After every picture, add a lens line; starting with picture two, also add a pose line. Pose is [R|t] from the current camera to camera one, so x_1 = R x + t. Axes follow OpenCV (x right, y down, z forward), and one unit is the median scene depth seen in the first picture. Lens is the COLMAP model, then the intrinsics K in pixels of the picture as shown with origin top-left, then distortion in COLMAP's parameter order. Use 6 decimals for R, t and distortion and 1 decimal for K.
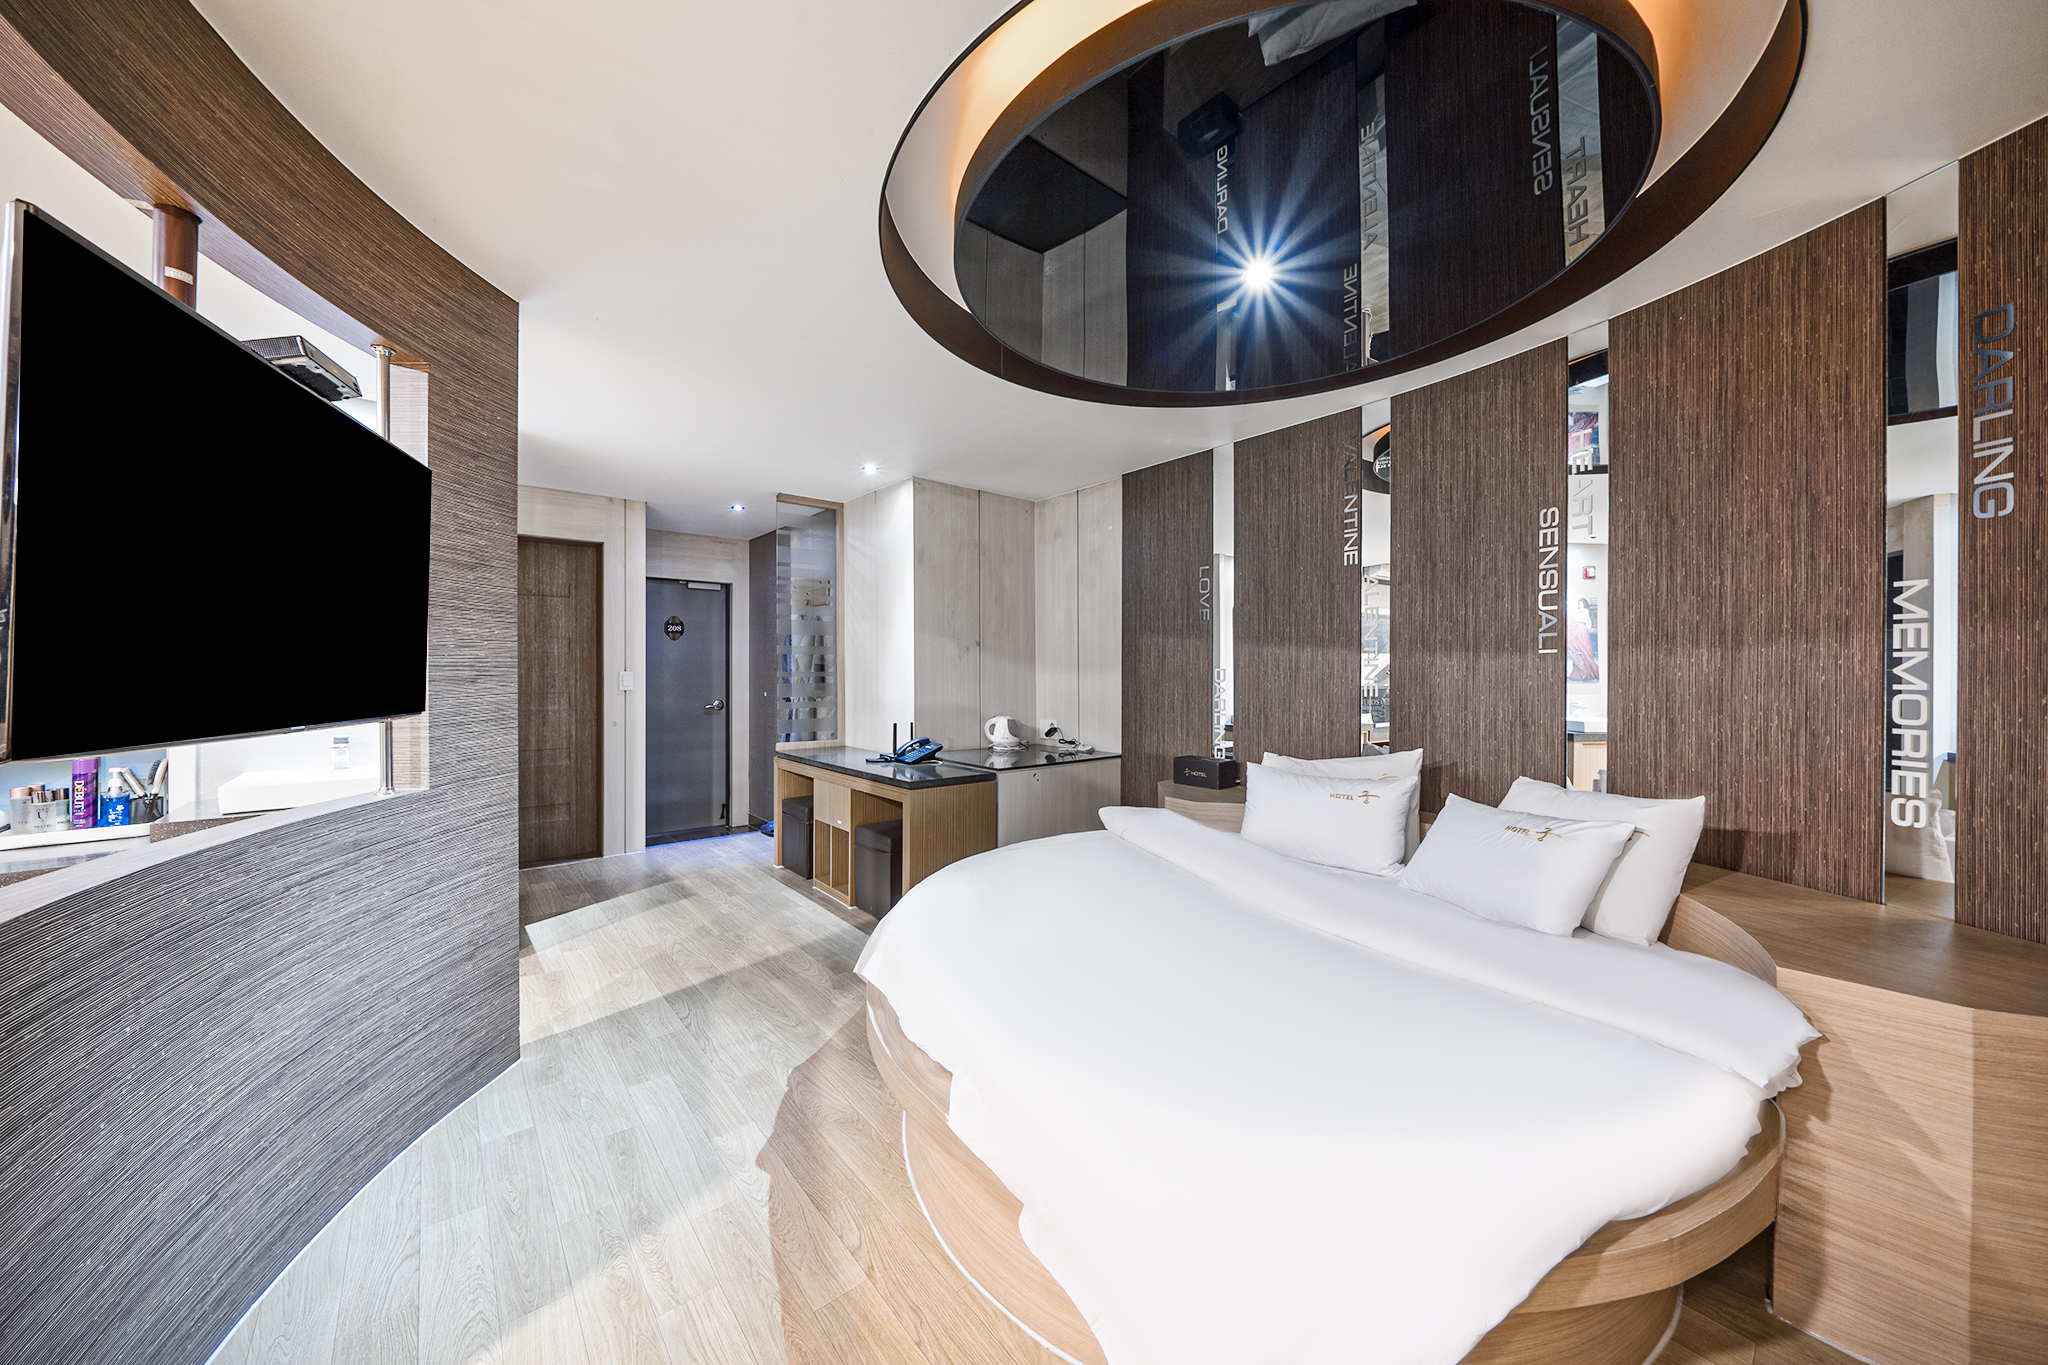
lens RADIAL K [[705.8, 0, 1024.0], [0, 705.8, 682.5], [0, 0, 1]] dist [0.000346, 0.000073]
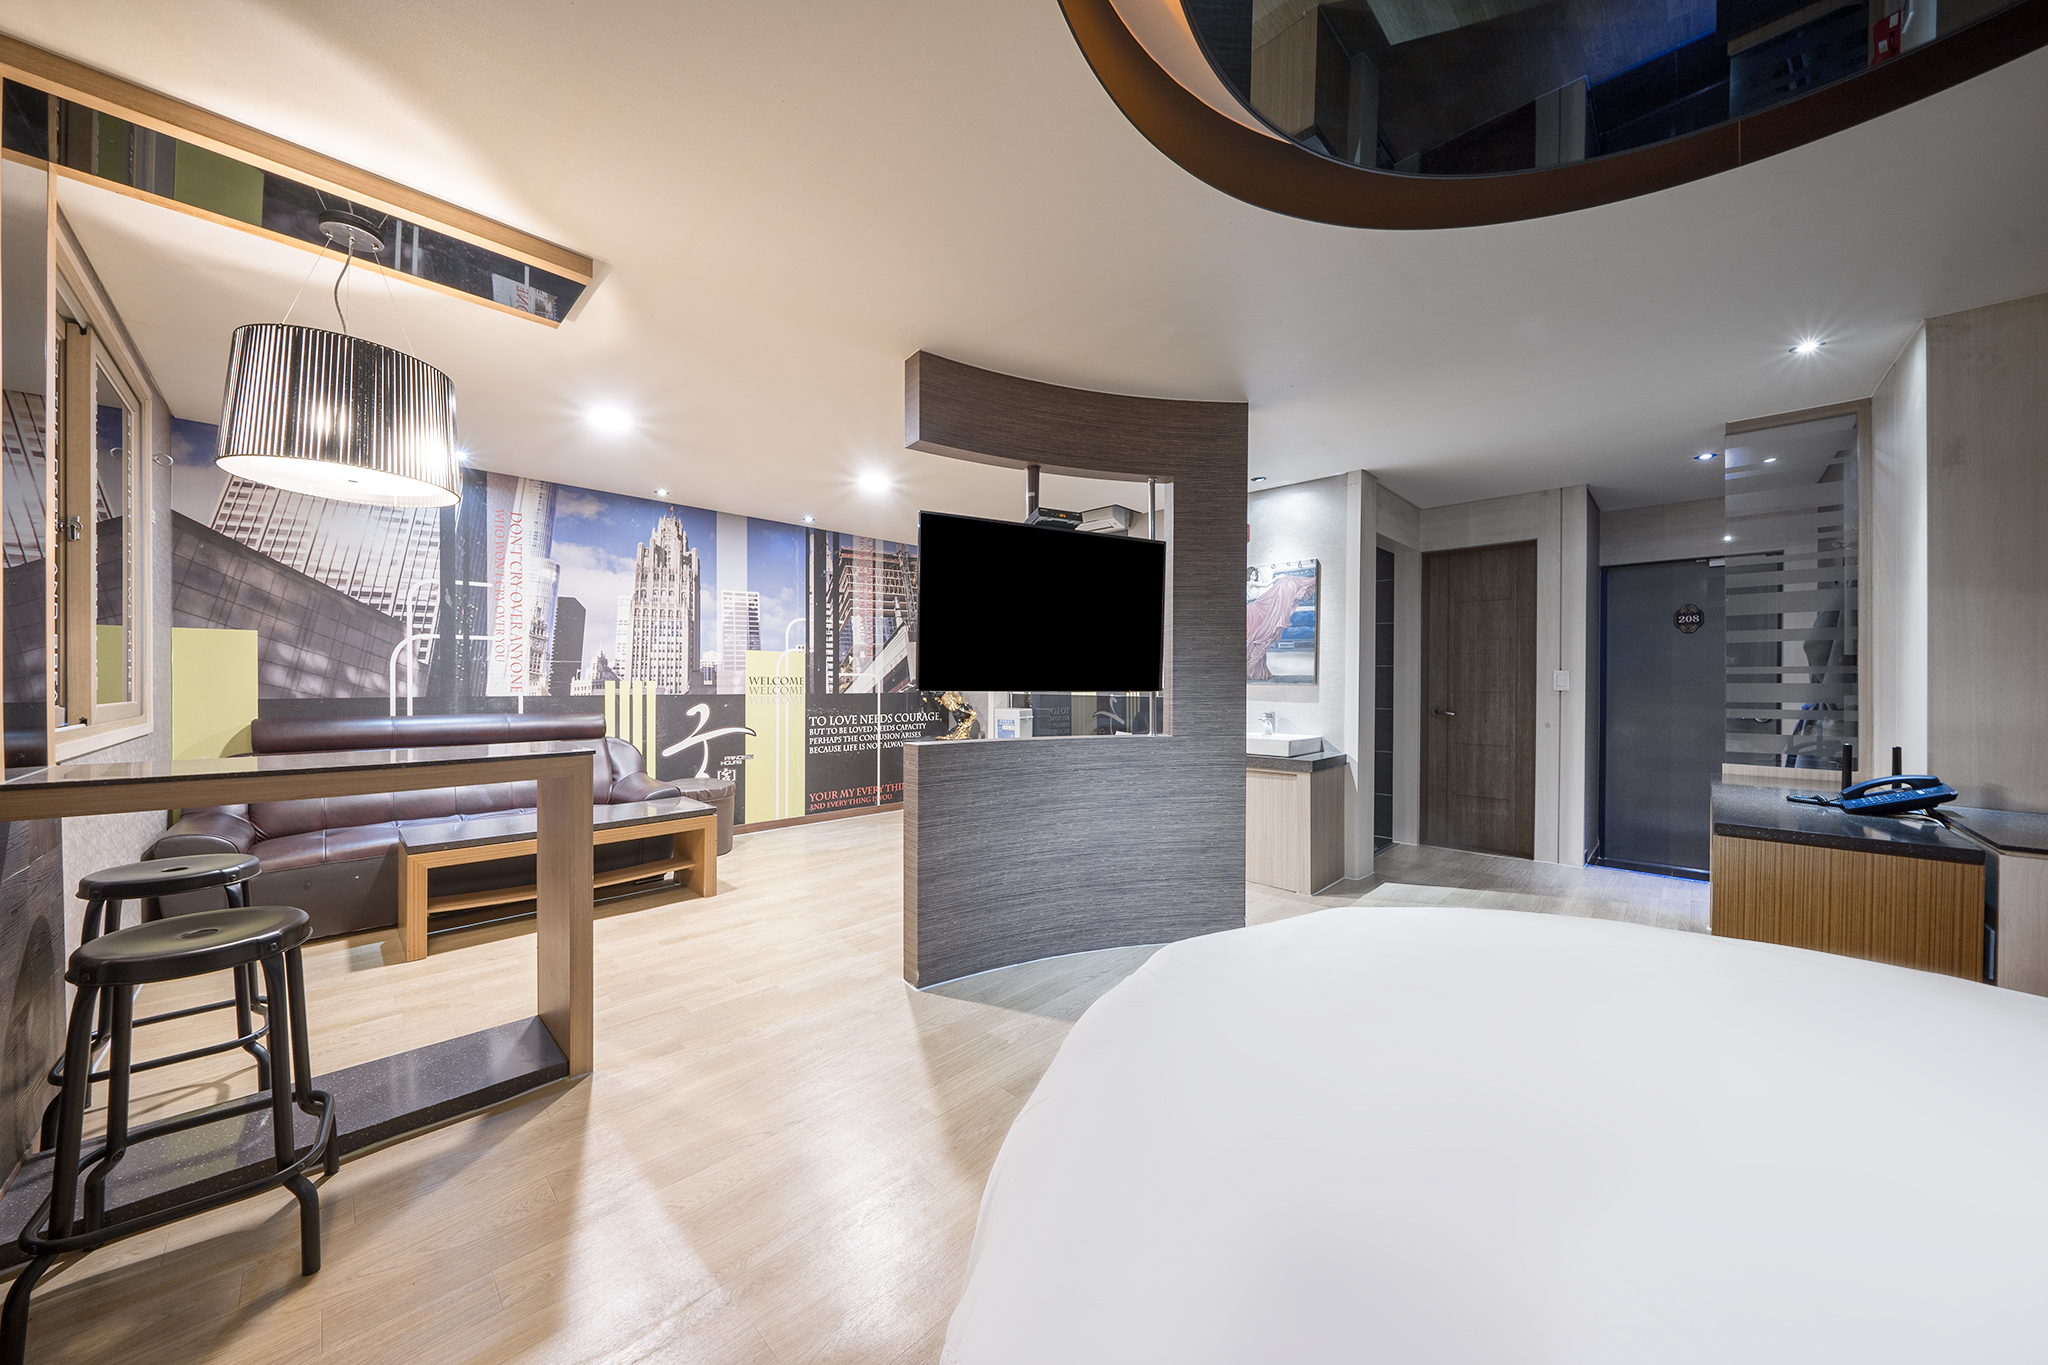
lens RADIAL K [[696.3, 0, 1024.0], [0, 696.3, 682.5], [0, 0, 1]] dist [-0.000263, -0.000007]
pose [[0.105678, -0.002738, -0.994397, 0.294578], [-0.014594, 0.999884, -0.004304, 0.015442], [0.994293, 0.014967, 0.105626, 0.195439]]
